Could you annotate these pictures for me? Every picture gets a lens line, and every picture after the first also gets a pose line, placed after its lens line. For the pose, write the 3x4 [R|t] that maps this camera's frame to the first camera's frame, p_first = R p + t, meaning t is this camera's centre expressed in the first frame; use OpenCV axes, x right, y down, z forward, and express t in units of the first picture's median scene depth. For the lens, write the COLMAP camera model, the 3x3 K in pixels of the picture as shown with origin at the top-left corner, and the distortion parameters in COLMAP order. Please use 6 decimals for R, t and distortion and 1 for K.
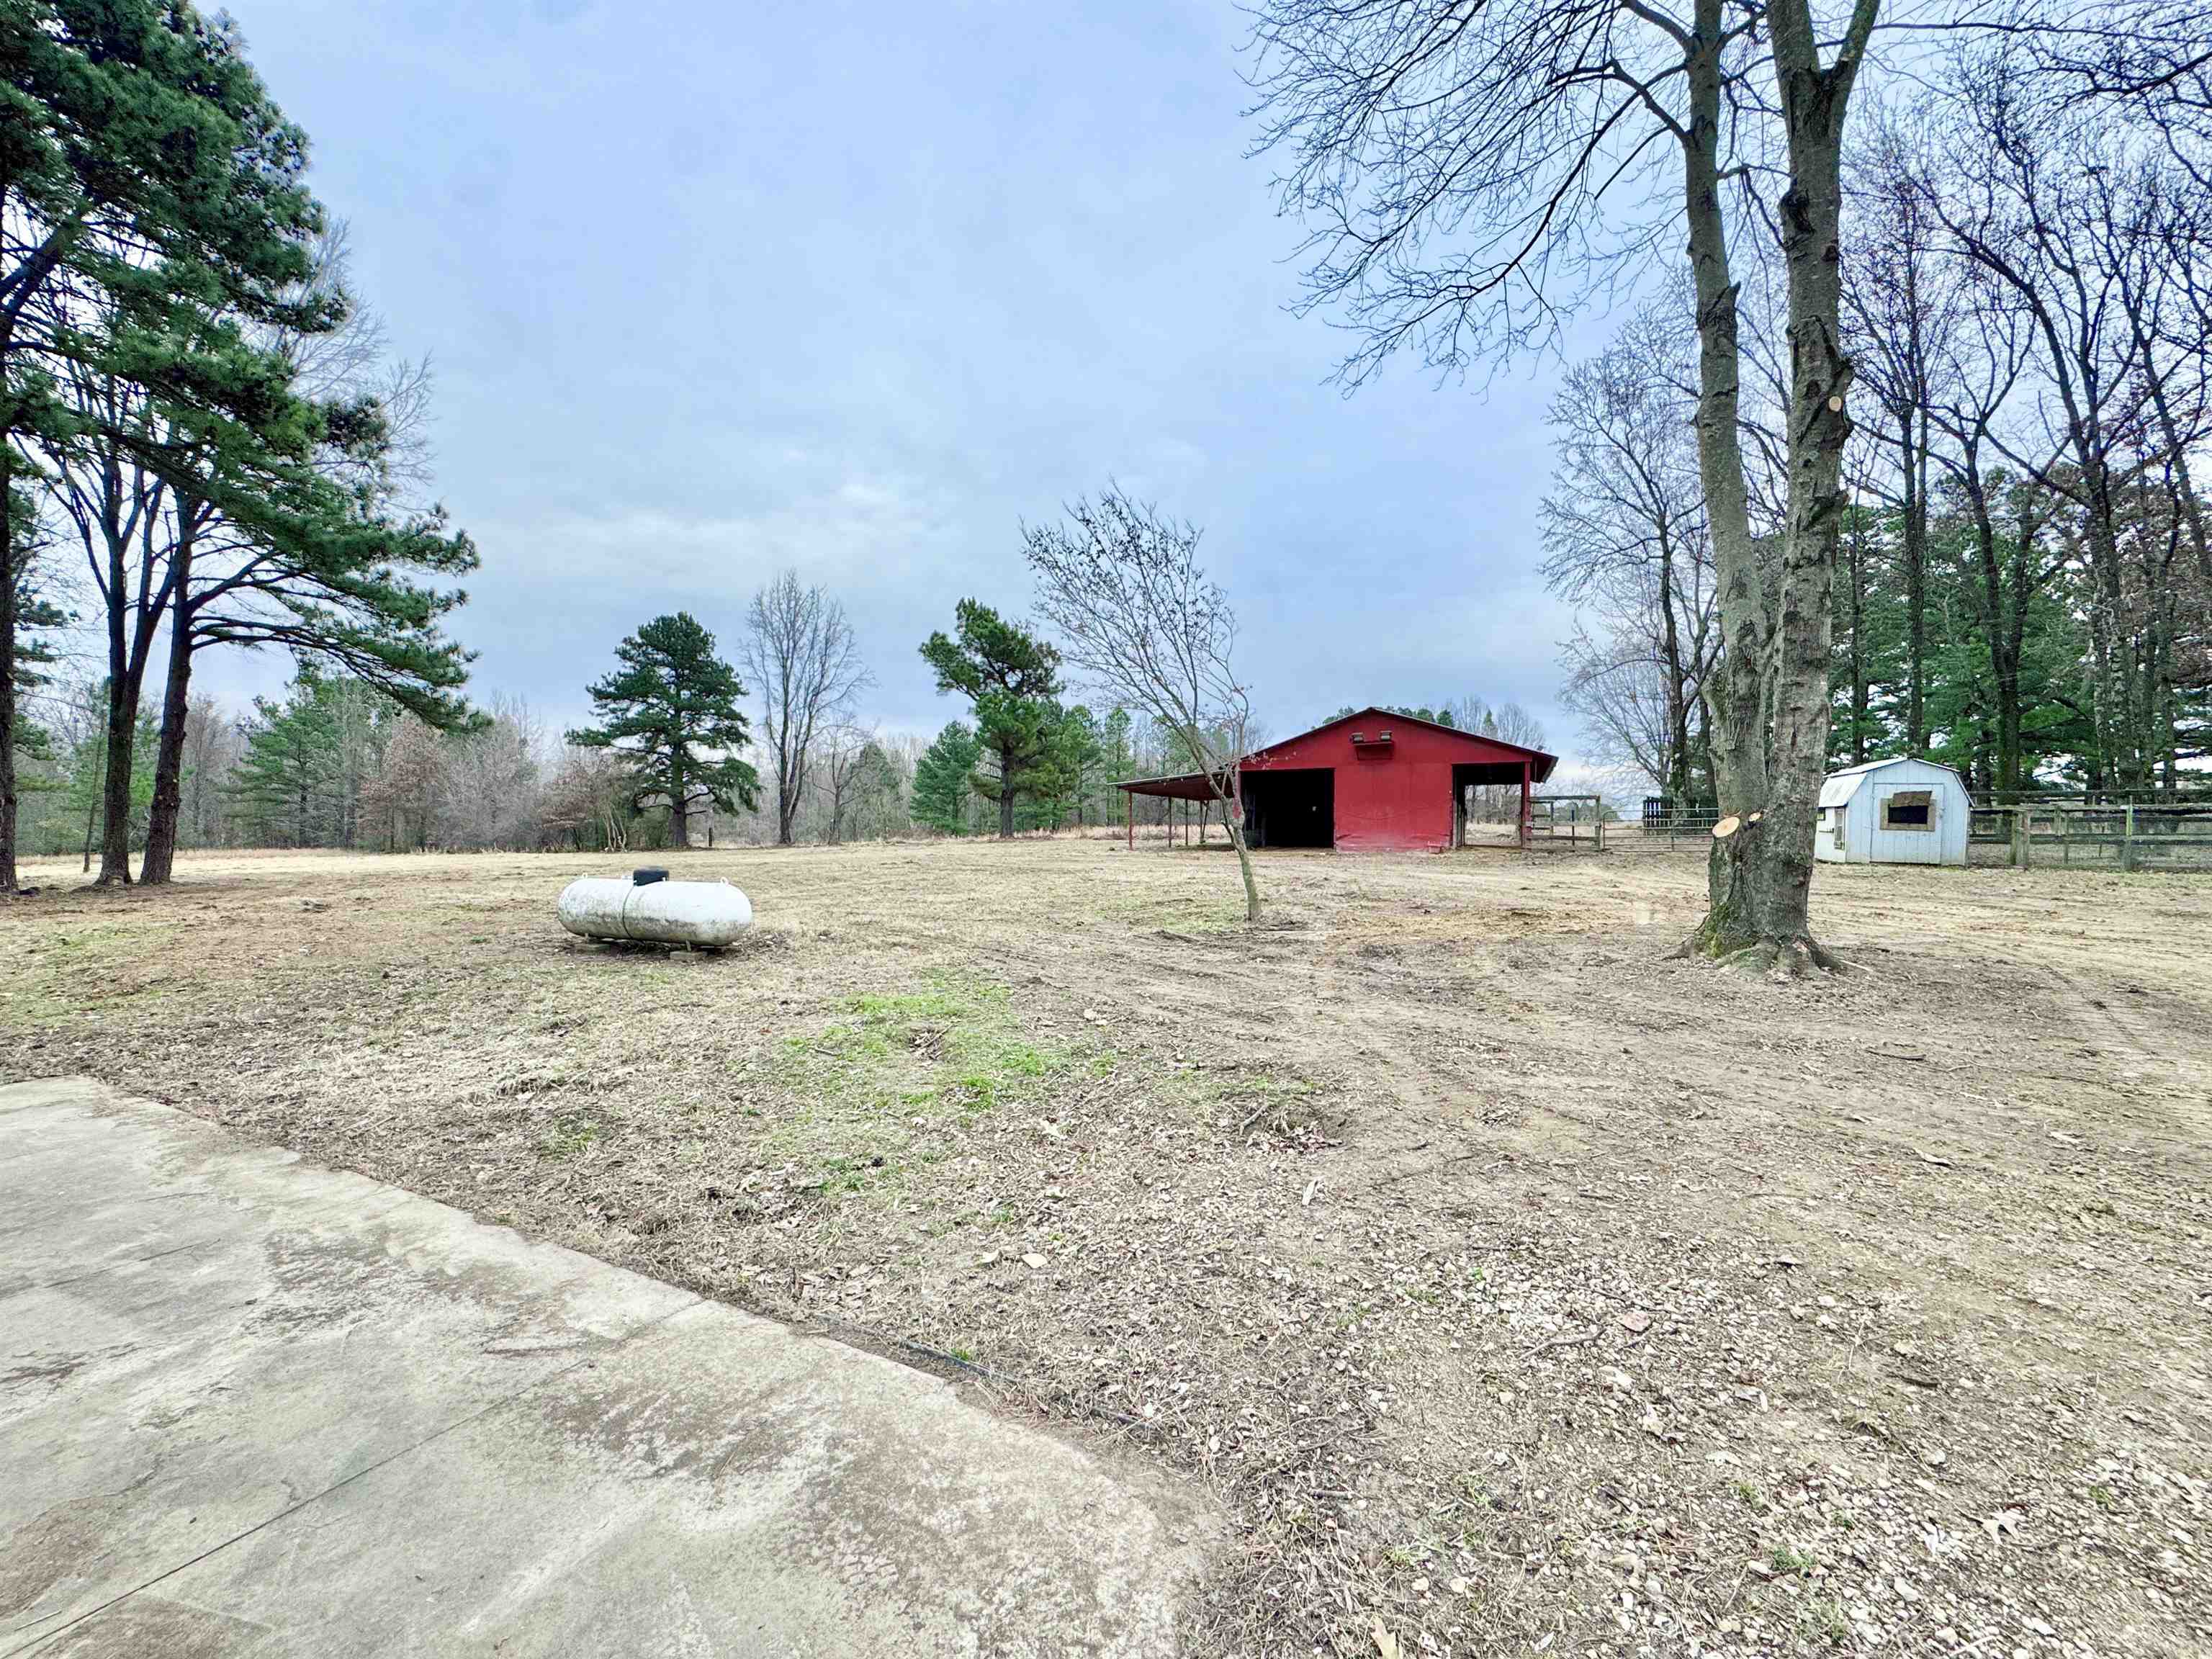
lens RADIAL K [[885.6, 0, 1110.5], [0, 885.6, 833.6], [0, 0, 1]] dist [0.000274, -0.000001]
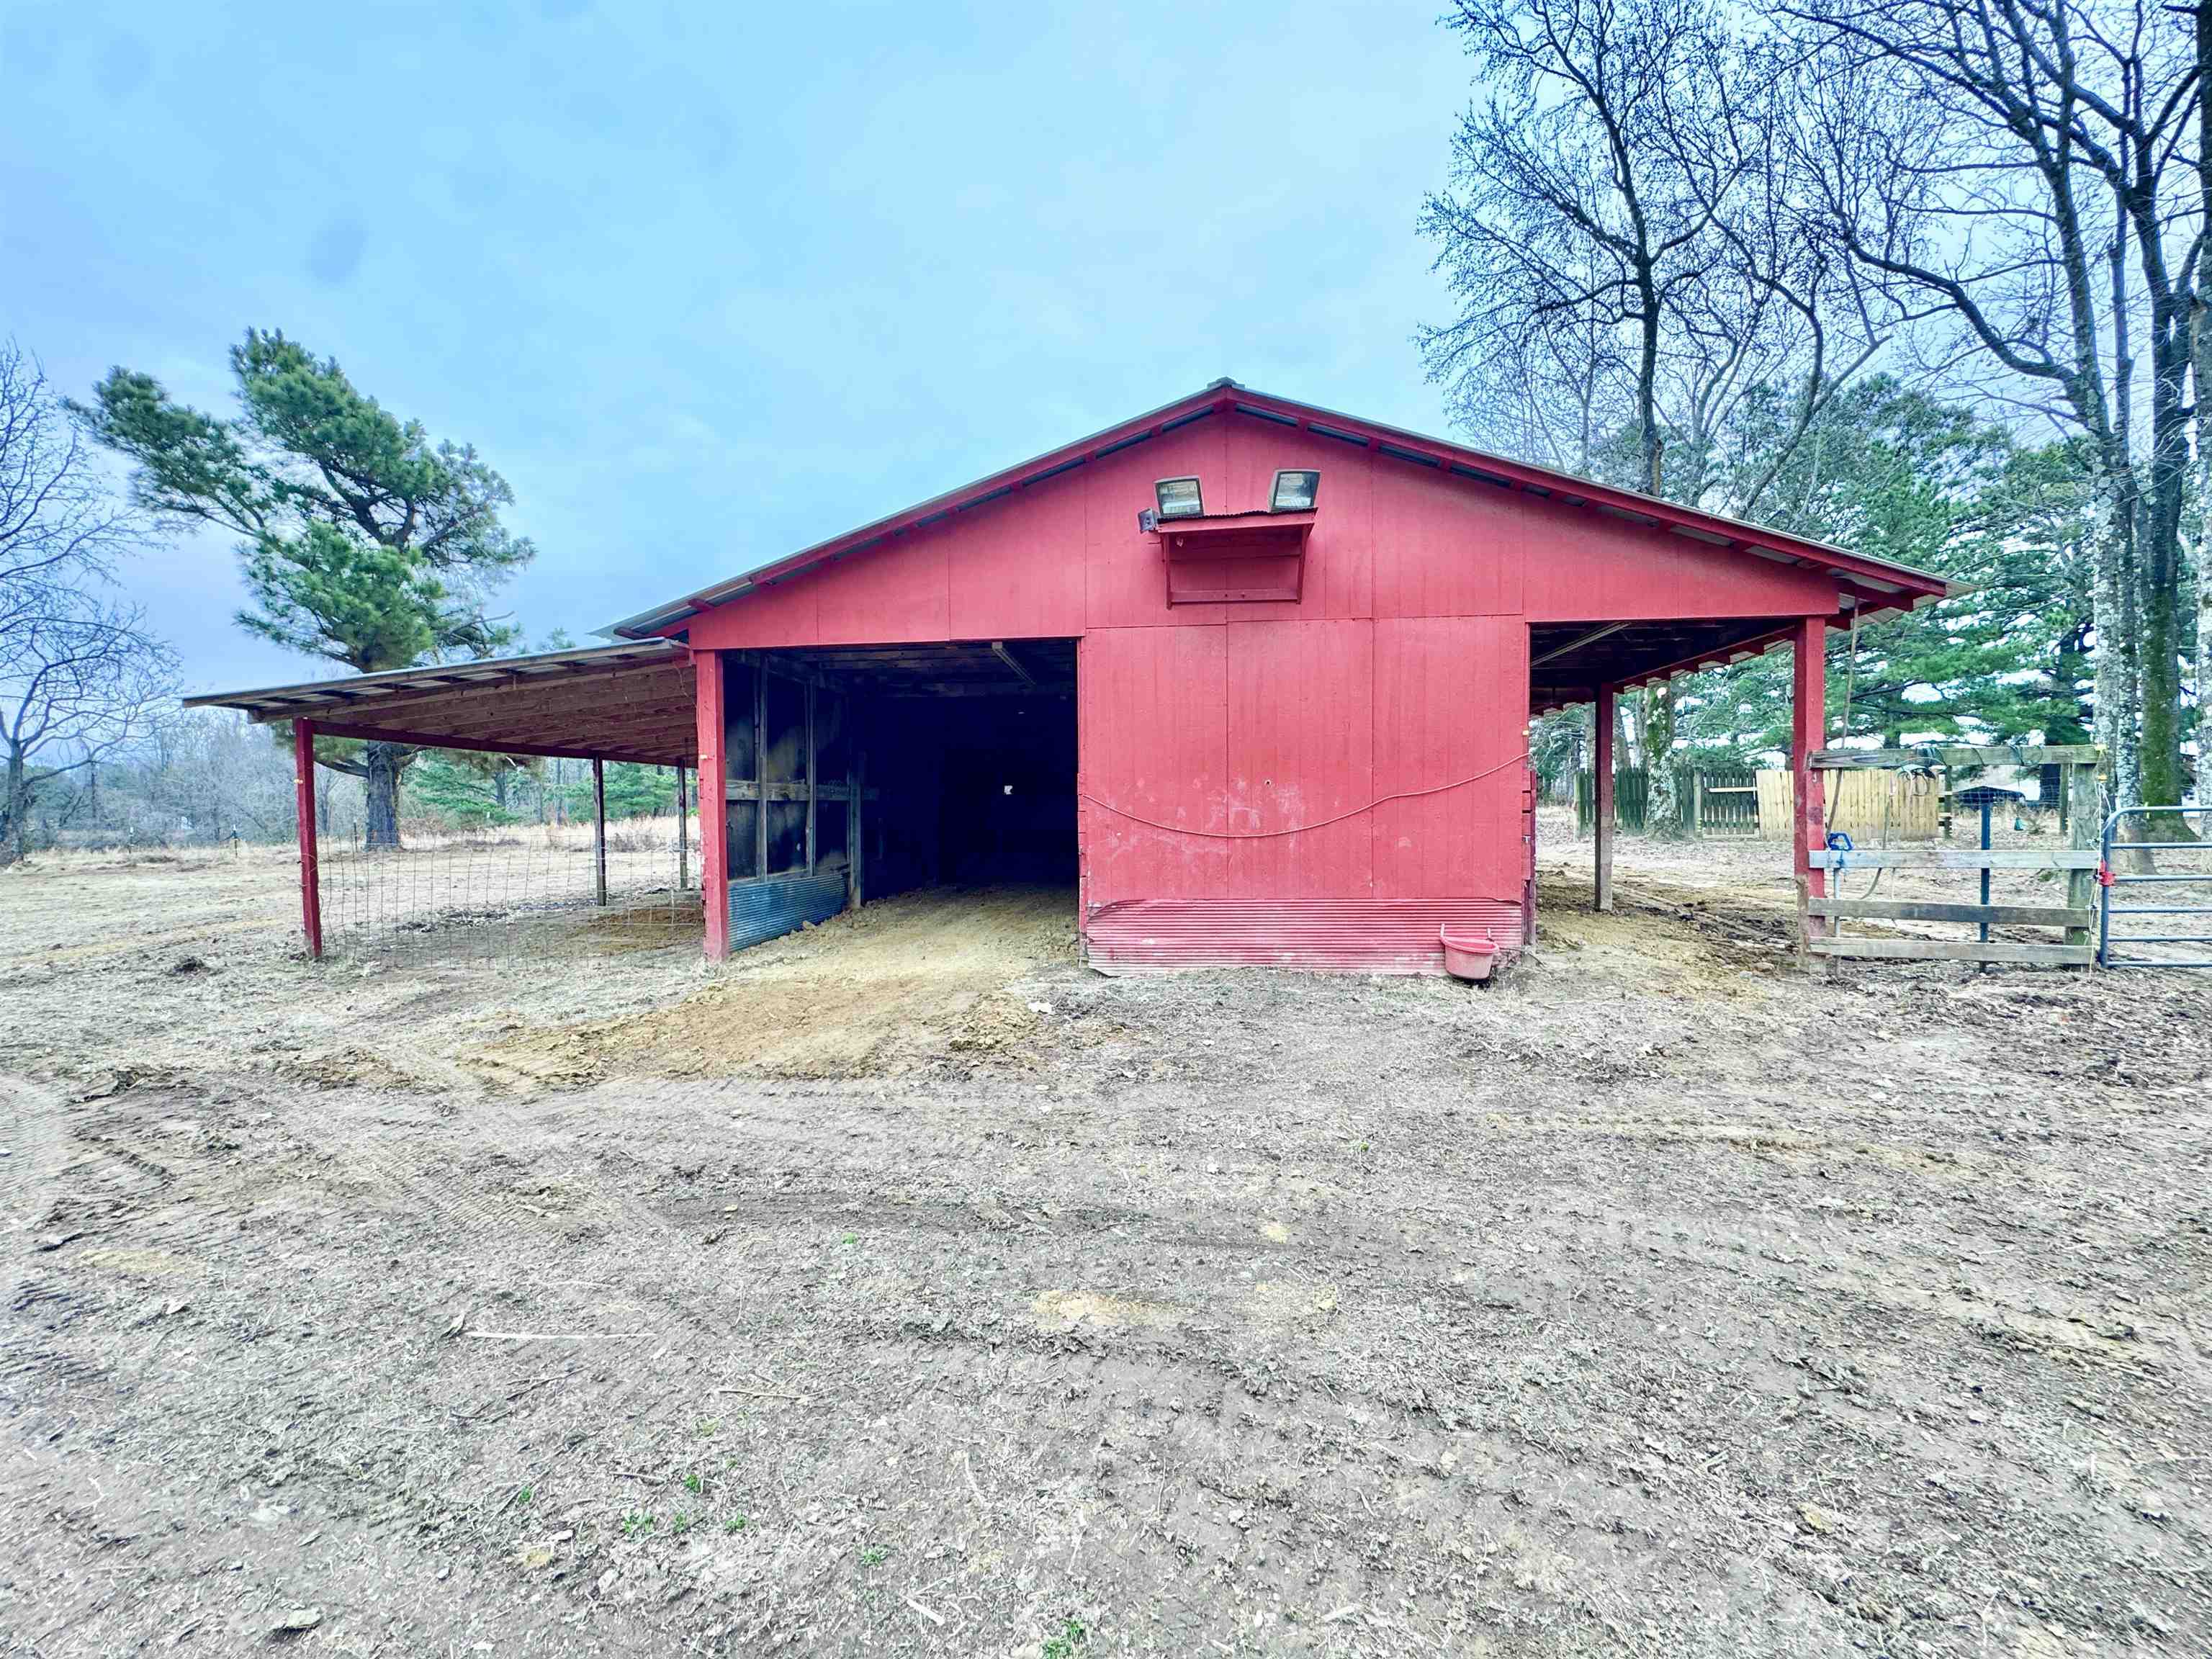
lens RADIAL K [[885.6, 0, 1110.5], [0, 885.6, 833.6], [0, 0, 1]] dist [0.000274, -0.000001]
pose [[0.943463, -0.014564, 0.331157, 0.114775], [0.007019, 0.999688, 0.023969, -0.014509], [-0.331402, -0.020289, 0.943271, 0.490949]]
